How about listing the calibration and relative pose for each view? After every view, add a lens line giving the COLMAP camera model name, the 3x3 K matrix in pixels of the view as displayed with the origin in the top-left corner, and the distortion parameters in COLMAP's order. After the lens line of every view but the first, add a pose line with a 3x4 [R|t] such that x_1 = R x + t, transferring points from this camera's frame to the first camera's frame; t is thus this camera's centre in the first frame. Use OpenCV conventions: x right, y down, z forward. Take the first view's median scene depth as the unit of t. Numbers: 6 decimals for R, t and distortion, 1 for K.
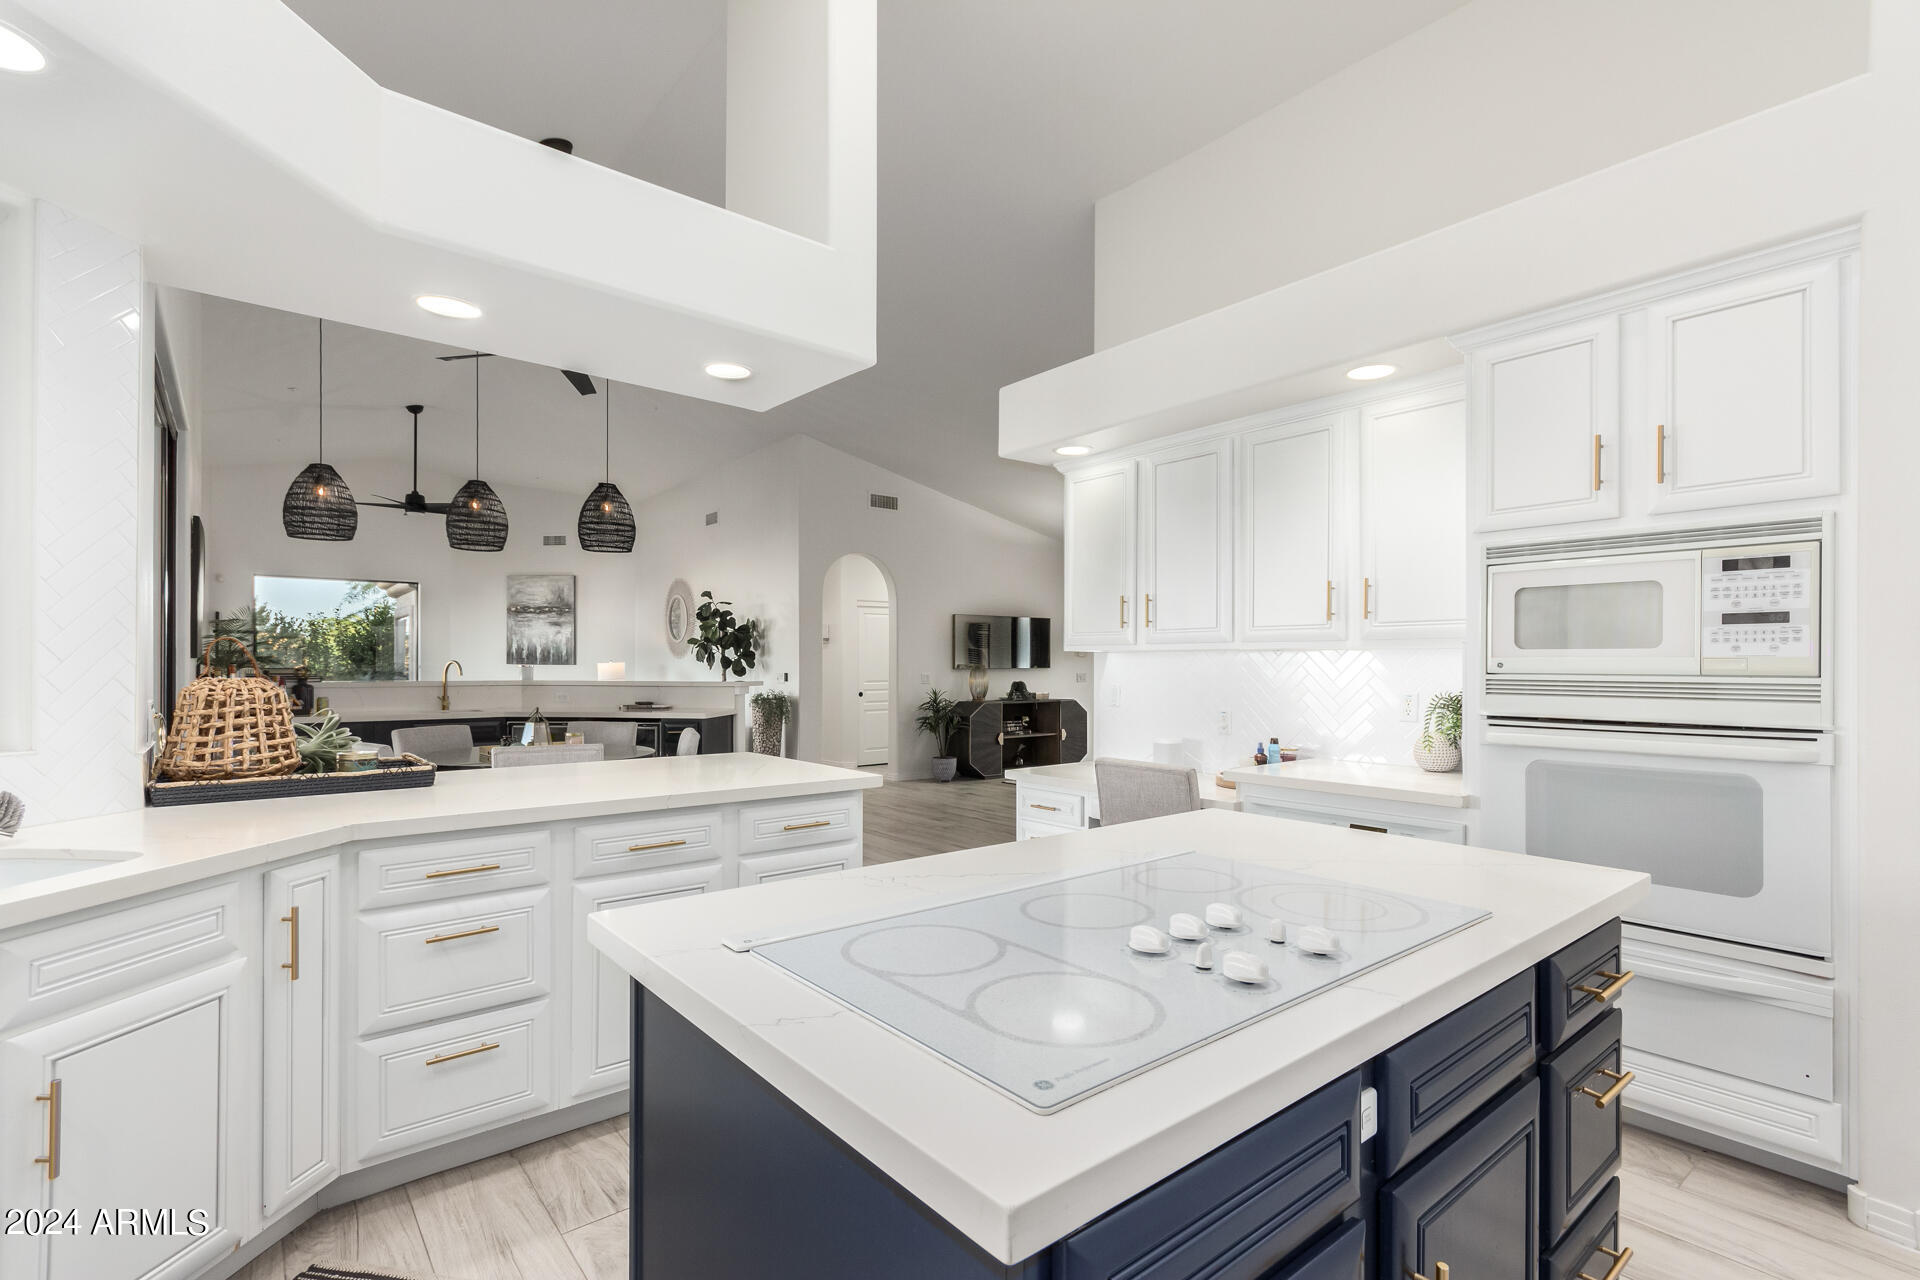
lens RADIAL K [[880.7, 0, 971.0], [0, 880.7, 665.9], [0, 0, 1]] dist [-0.001521, -0.000113]
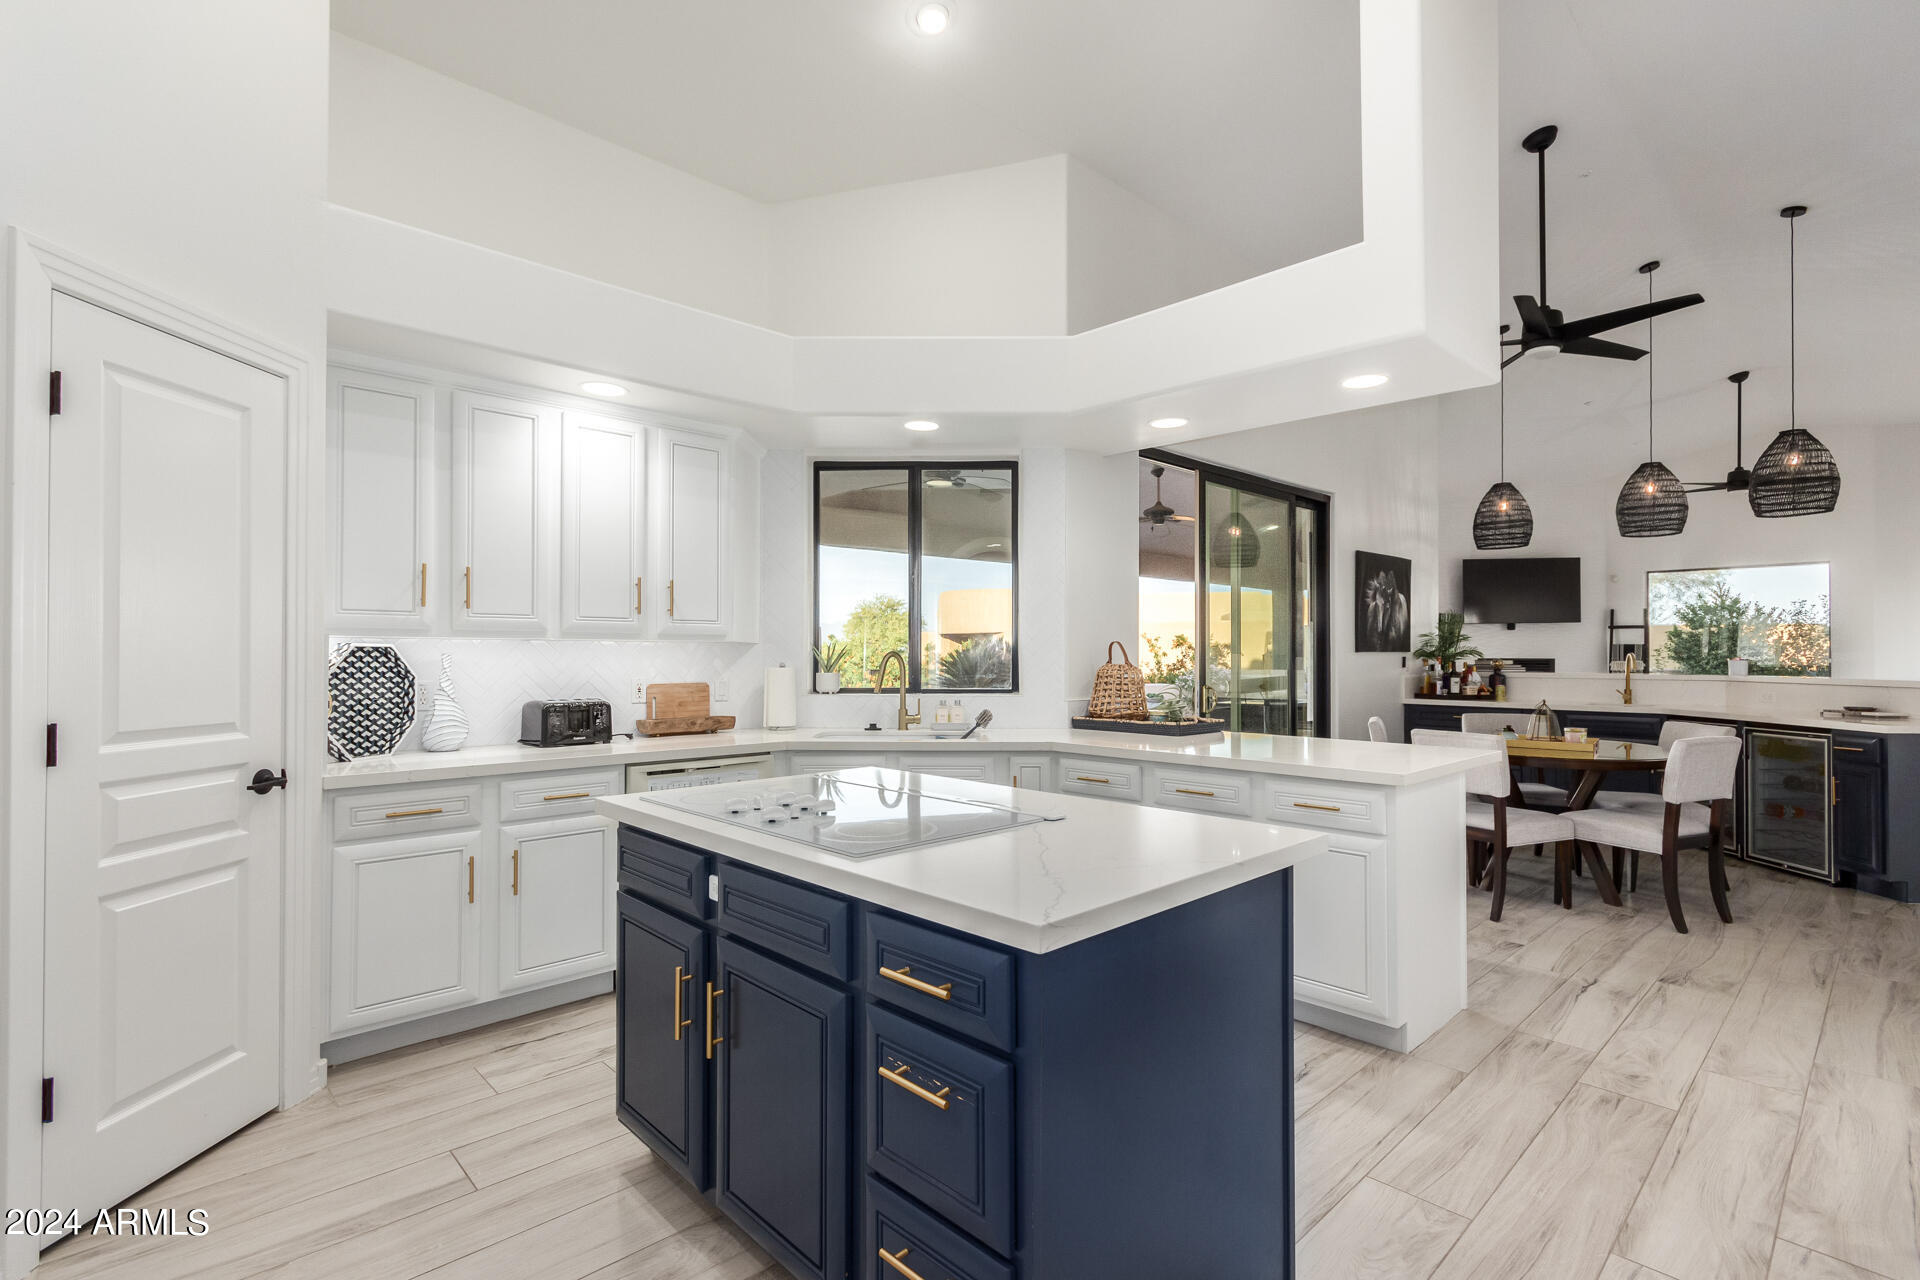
lens RADIAL K [[891.7, 0, 958.1], [0, 891.7, 653.6], [0, 0, 1]] dist [0.004135, 0.000777]
pose [[0.061559, -0.003455, -0.998097, 0.249311], [-0.002525, 0.999990, -0.003617, -0.000074], [0.998100, 0.002743, 0.061550, 0.141047]]
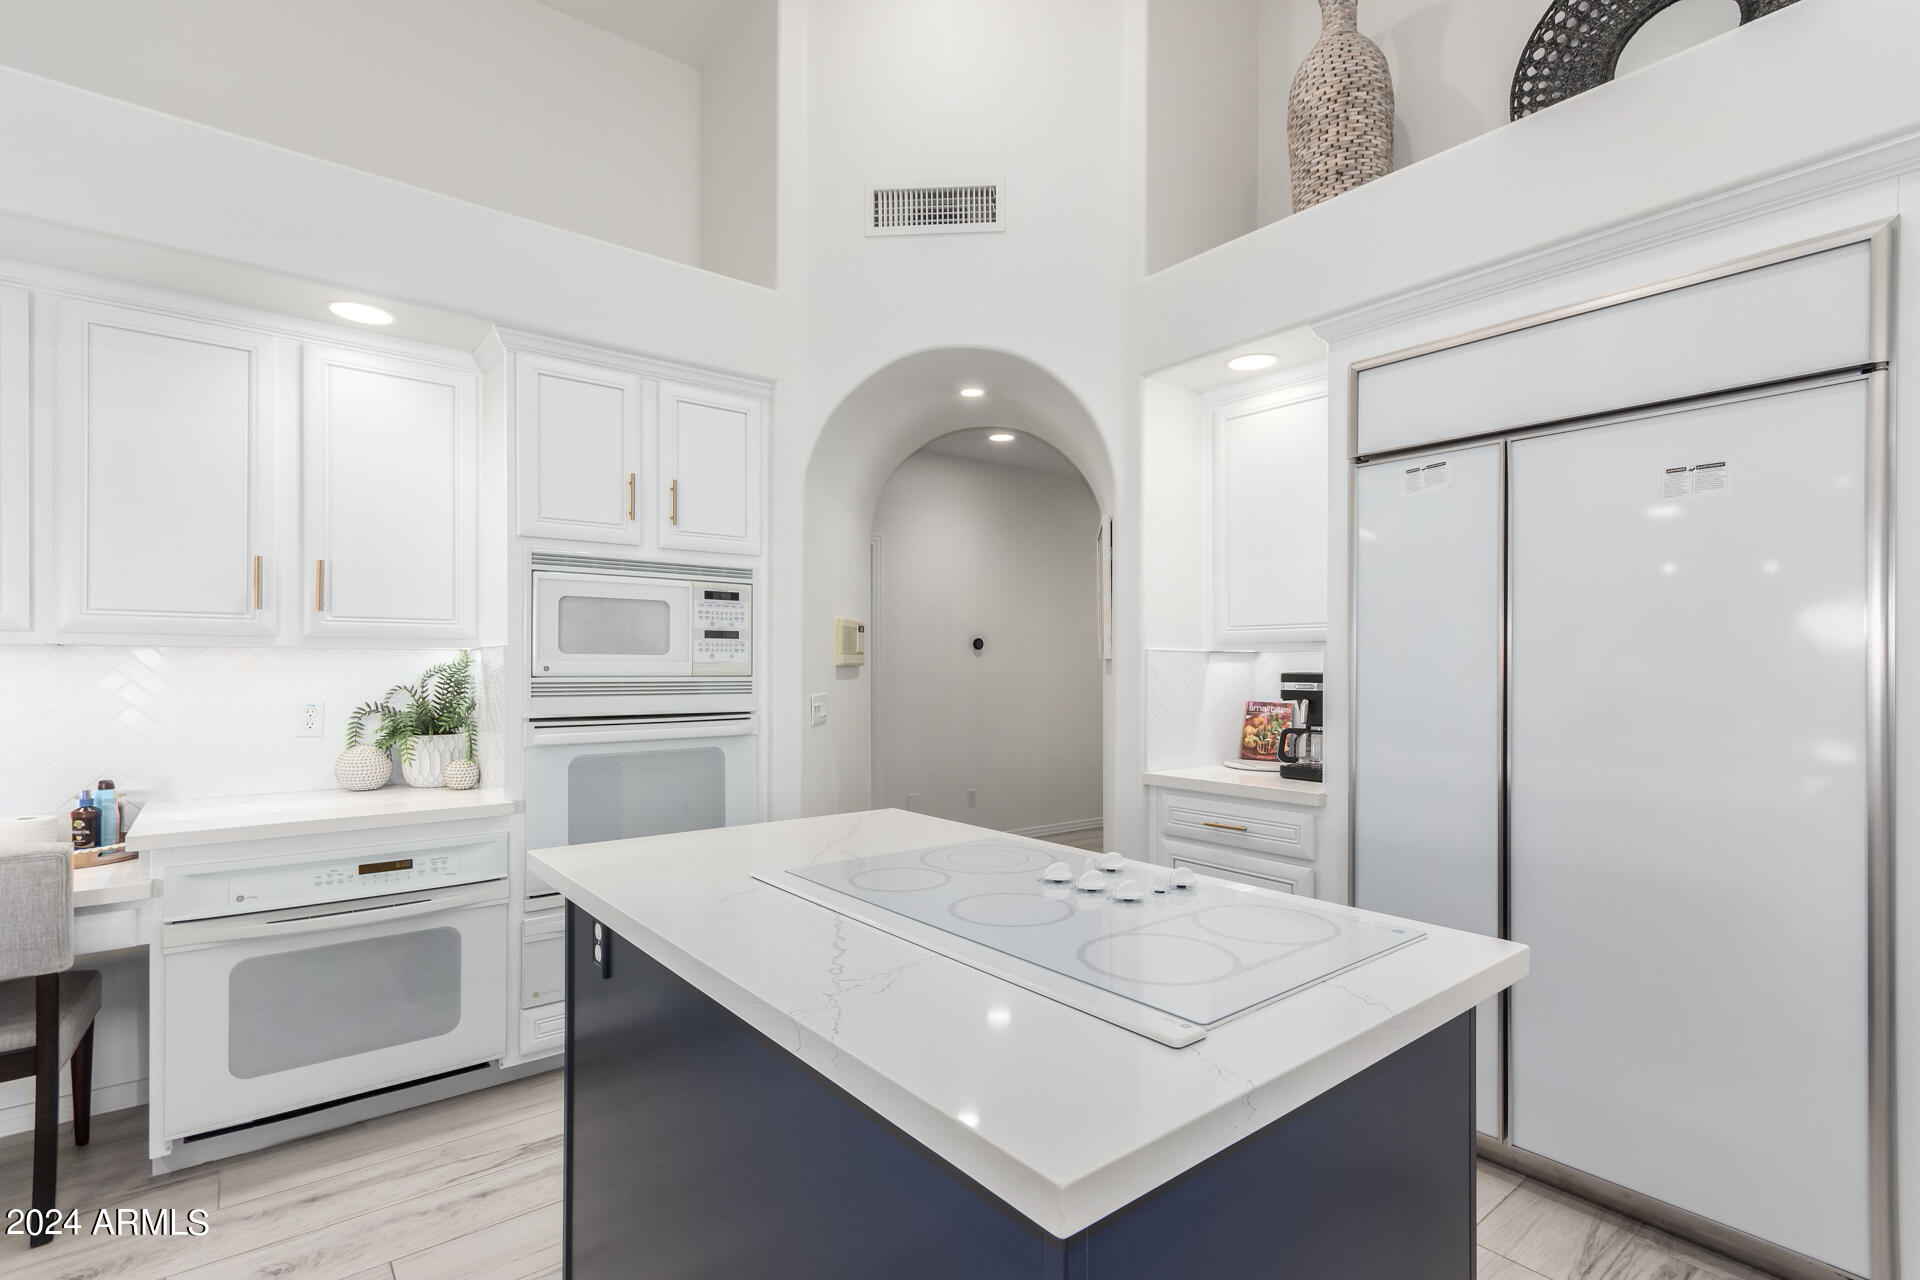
lens RADIAL K [[897.0, 0, 968.8], [0, 897.0, 658.0], [0, 0, 1]] dist [0.009424, 0.000328]
pose [[0.011182, 0.006304, 0.999918, -0.123528], [-0.001523, 0.999979, -0.006288, -0.002010], [-0.999936, -0.001452, 0.011192, 0.136278]]
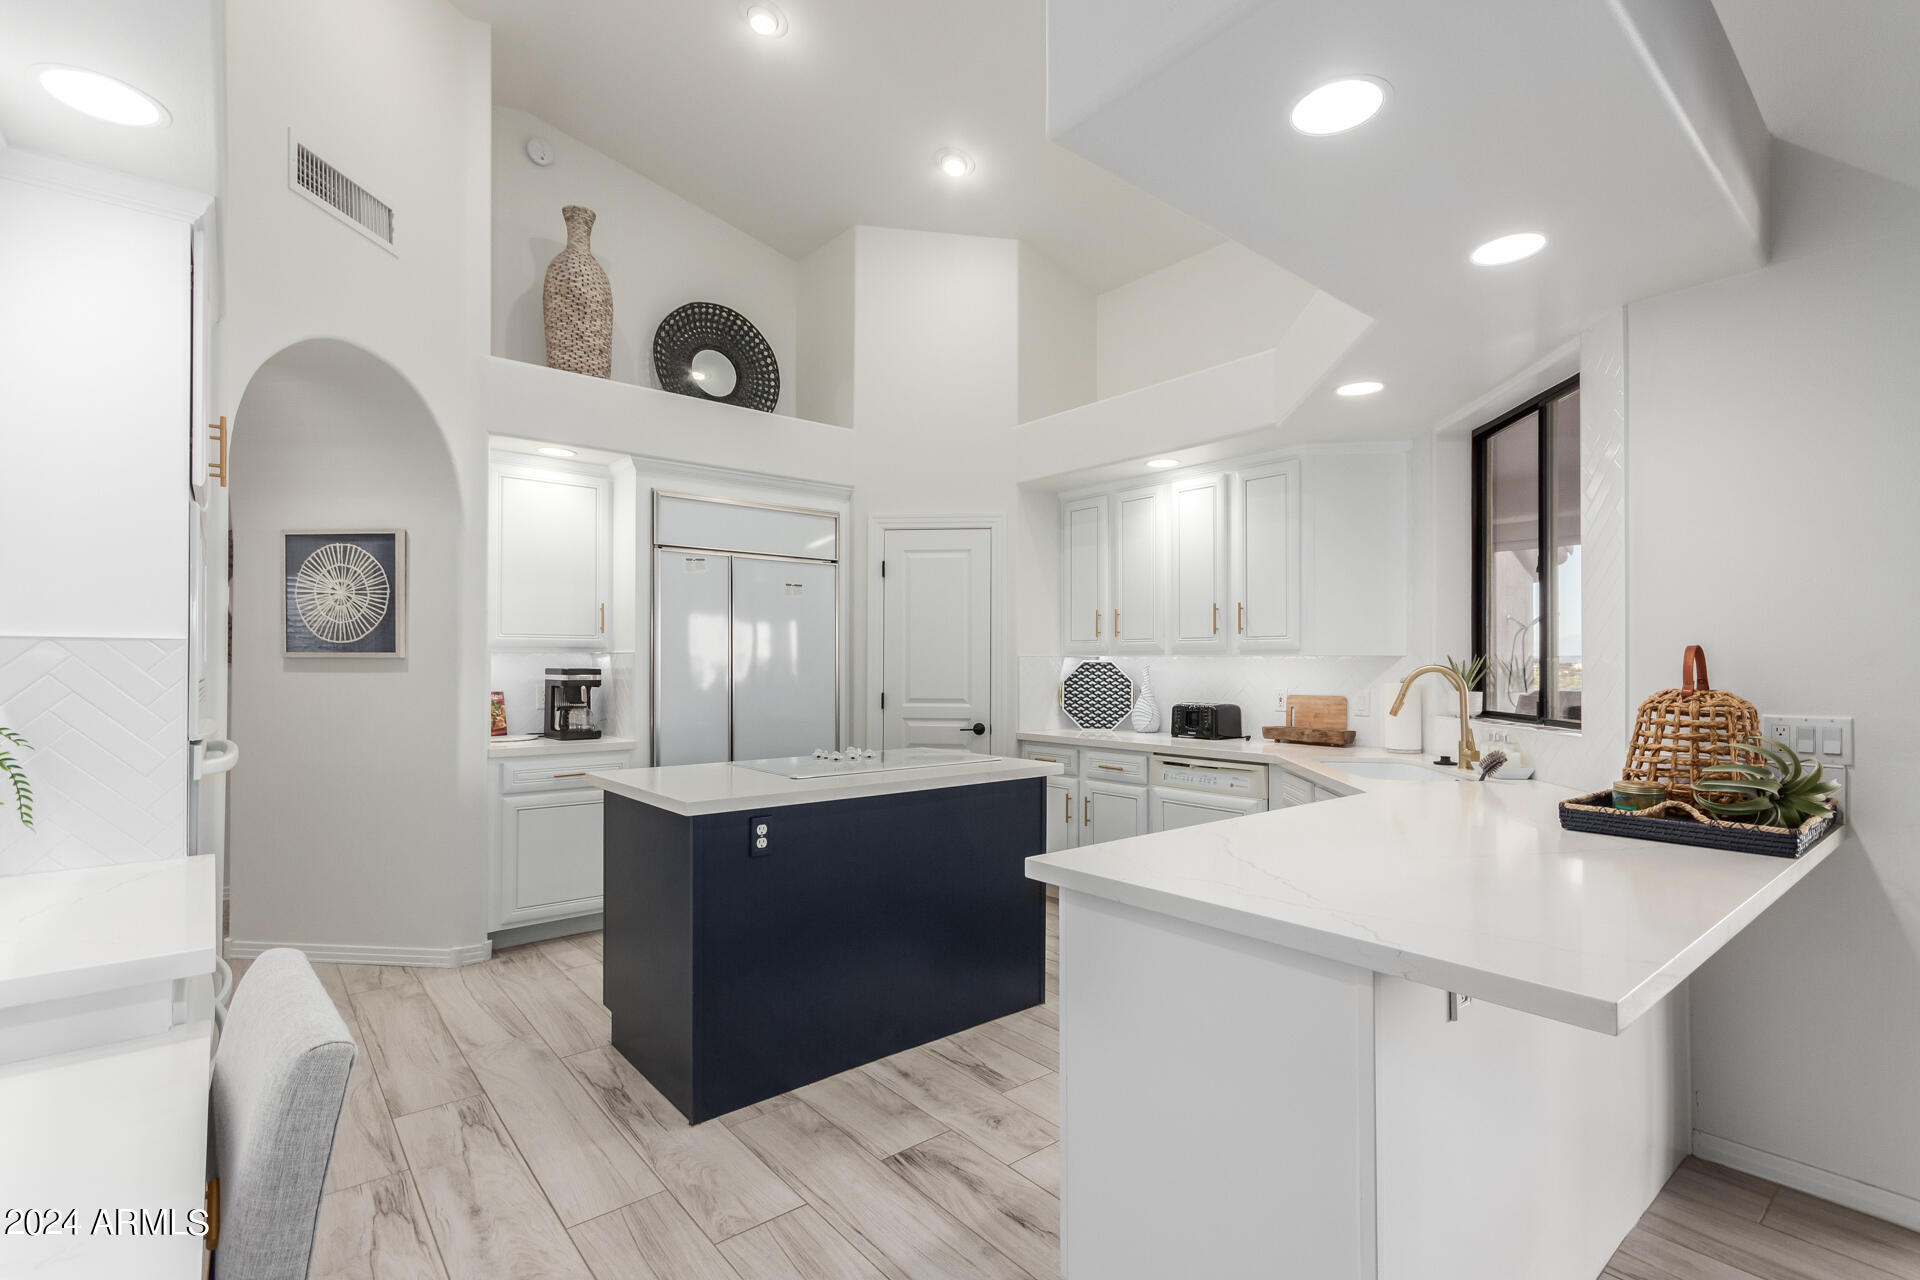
lens RADIAL K [[891.7, 0, 958.1], [0, 891.7, 653.6], [0, 0, 1]] dist [0.004135, 0.000777]
pose [[-0.999918, -0.003280, 0.012341, -0.014937], [-0.003408, 0.999940, -0.010416, -0.002678], [-0.012306, -0.010457, -0.999870, 0.486130]]
